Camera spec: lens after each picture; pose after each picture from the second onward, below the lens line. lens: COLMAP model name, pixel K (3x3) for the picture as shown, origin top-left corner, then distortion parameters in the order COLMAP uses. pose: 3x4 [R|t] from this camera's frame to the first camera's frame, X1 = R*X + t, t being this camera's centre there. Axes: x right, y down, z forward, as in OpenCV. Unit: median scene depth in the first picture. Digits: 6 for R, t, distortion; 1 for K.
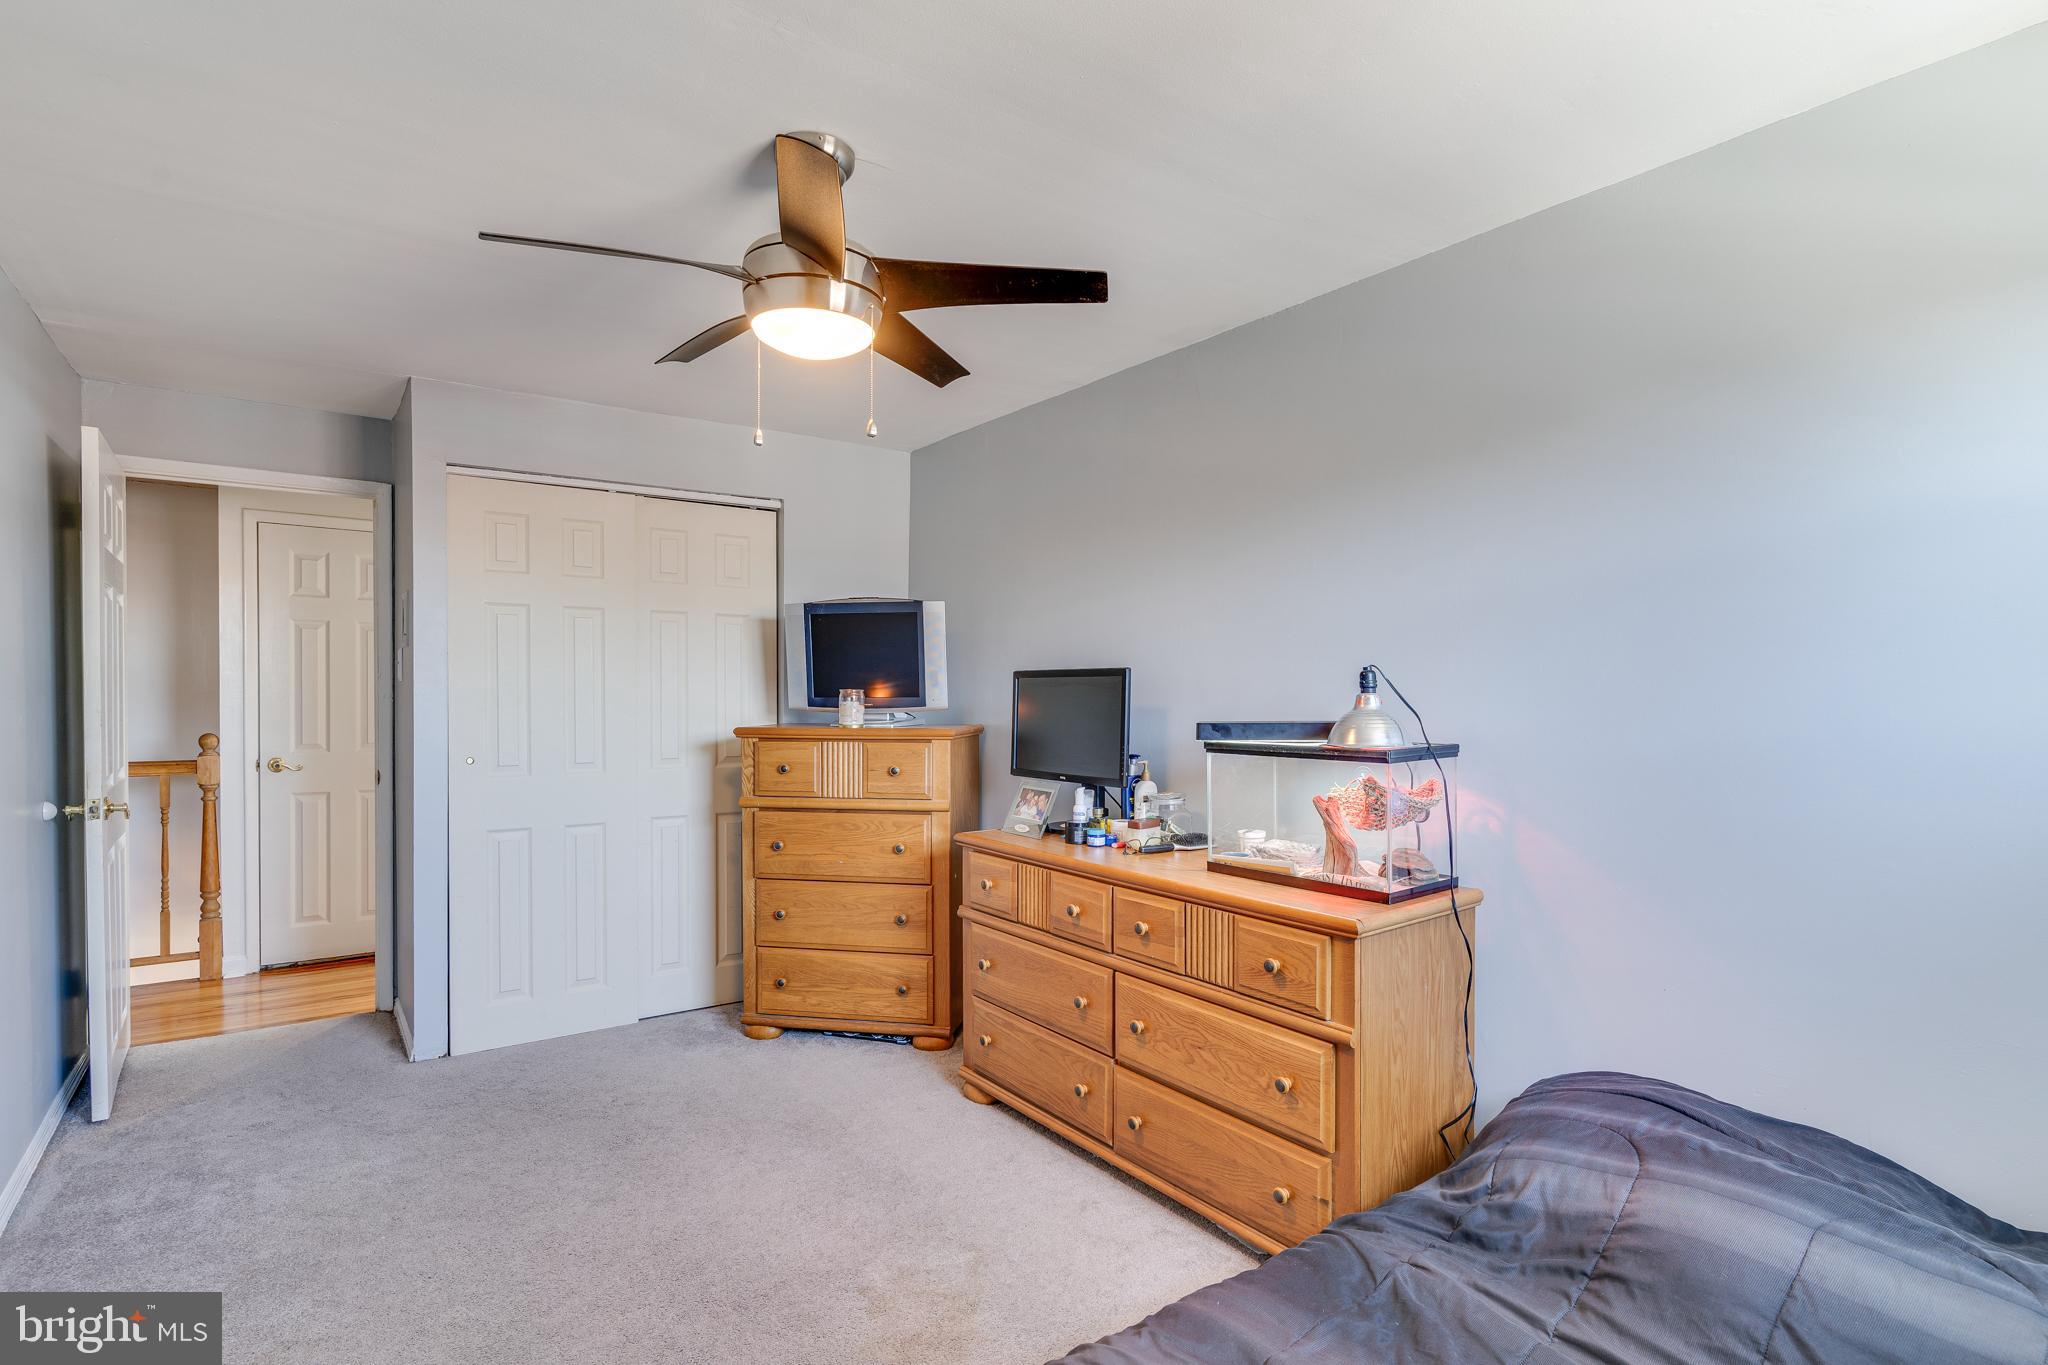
lens RADIAL K [[994.2, 0, 1022.1], [0, 994.2, 688.5], [0, 0, 1]] dist [0.001848, -0.000299]
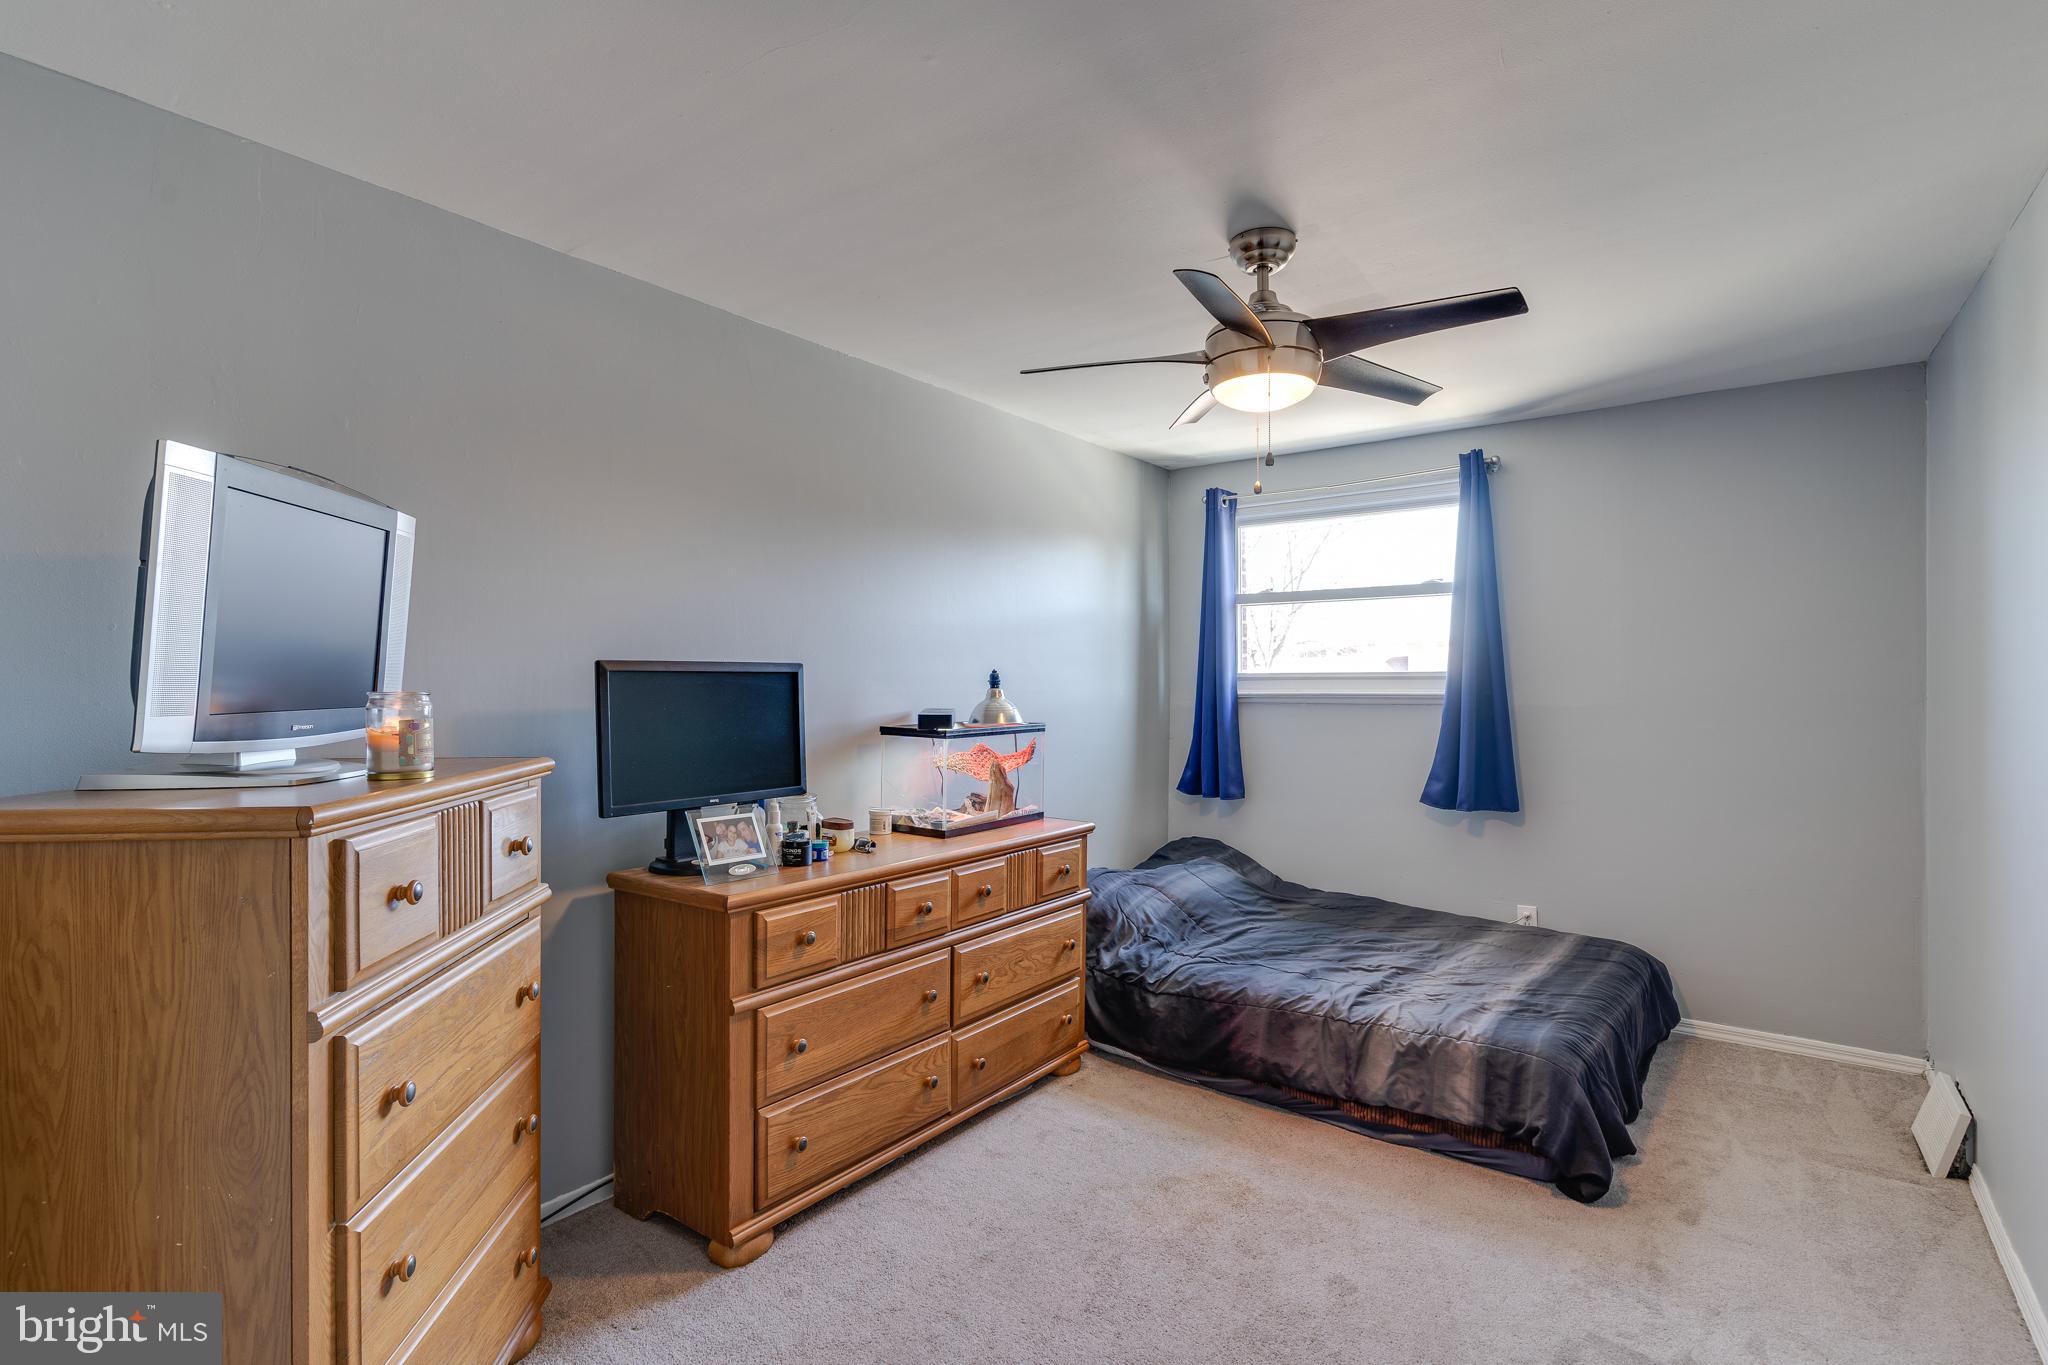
lens RADIAL K [[994.2, 0, 1022.6], [0, 994.2, 683.8], [0, 0, 1]] dist [0.001848, -0.000299]
pose [[-0.287712, 0.002132, 0.957715, -0.967229], [0.005596, 0.999984, -0.000545, -0.000777], [-0.957701, 0.005203, -0.287720, 1.236532]]
